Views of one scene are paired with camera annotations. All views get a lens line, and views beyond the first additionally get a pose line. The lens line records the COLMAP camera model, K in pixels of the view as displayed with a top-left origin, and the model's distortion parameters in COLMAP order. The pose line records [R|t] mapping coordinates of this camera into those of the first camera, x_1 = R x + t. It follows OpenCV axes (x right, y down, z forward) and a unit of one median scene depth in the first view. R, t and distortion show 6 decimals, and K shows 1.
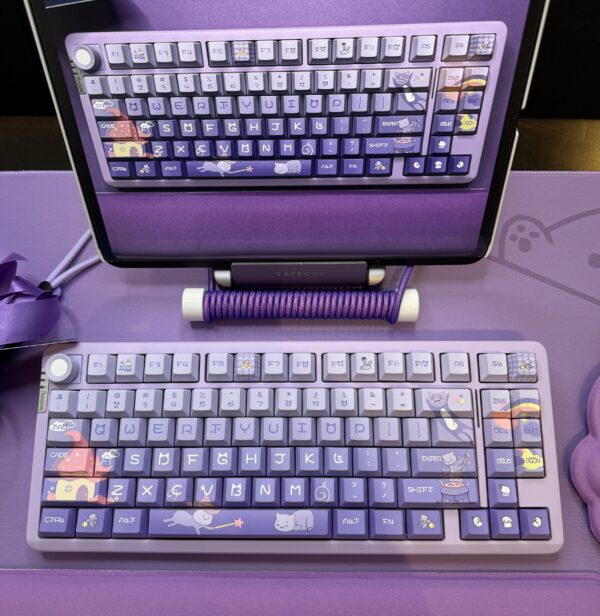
lens RADIAL K [[568.3, 0, 294.6], [0, 568.3, 311.1], [0, 0, 1]] dist [0.149450, -0.406764]
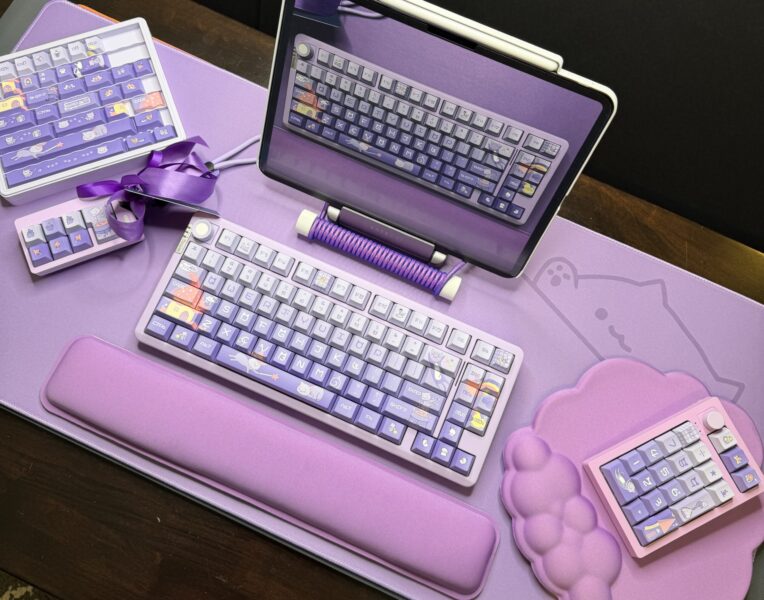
lens RADIAL K [[745.7, 0, 383.4], [0, 745.7, 250.5], [0, 0, 1]] dist [0.167225, -0.398567]
pose [[0.916260, 0.399231, -0.032896, 0.086574], [-0.397708, 0.916431, 0.044519, -0.117911], [0.047920, -0.027708, 0.998467, -0.860053]]
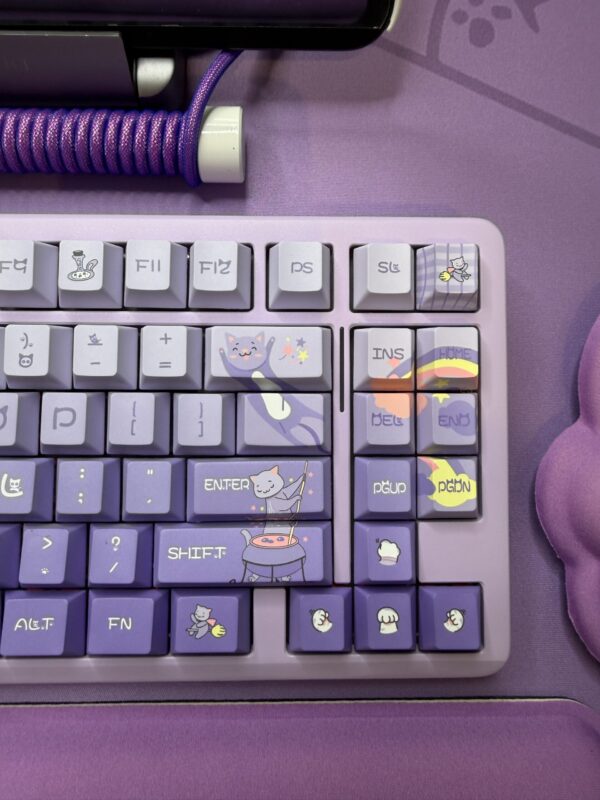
lens RADIAL K [[564.1, 0, 299.7], [0, 564.1, 351.9], [0, 0, 1]] dist [-0.003592, 0.008500]
pose [[0.998391, 0.003234, 0.056607, 0.266376], [-0.014165, 0.980940, 0.193796, 0.073559], [-0.054901, -0.194286, 0.979407, 0.590486]]
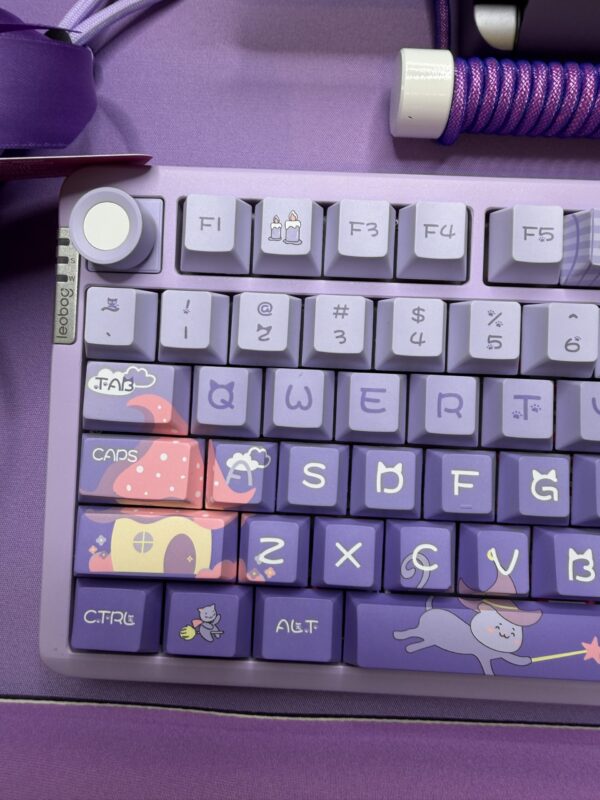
lens RADIAL K [[638.0, 0, 330.2], [0, 638.0, 331.8], [0, 0, 1]] dist [-0.007200, -0.000401]
pose [[0.999249, 0.038735, 0.000401, -0.271673], [-0.037995, 0.978034, 0.204953, 0.076950], [0.007547, -0.204814, 0.978772, 0.606465]]
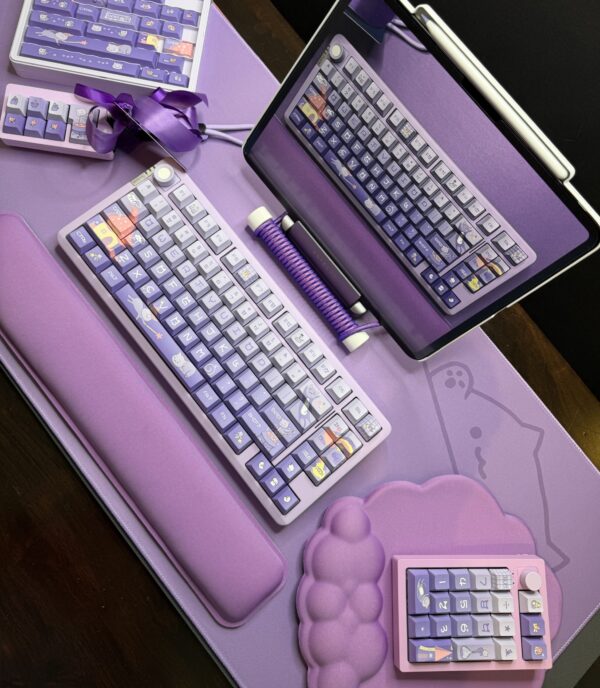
lens RADIAL K [[574.6, 0, 305.8], [0, 574.6, 306.2], [0, 0, 1]] dist [0.094952, -0.170149]
pose [[0.627646, 0.776739, -0.052315, 0.149632], [-0.775538, 0.629701, 0.044919, -0.033076], [0.067833, 0.012378, 0.997620, -0.425785]]
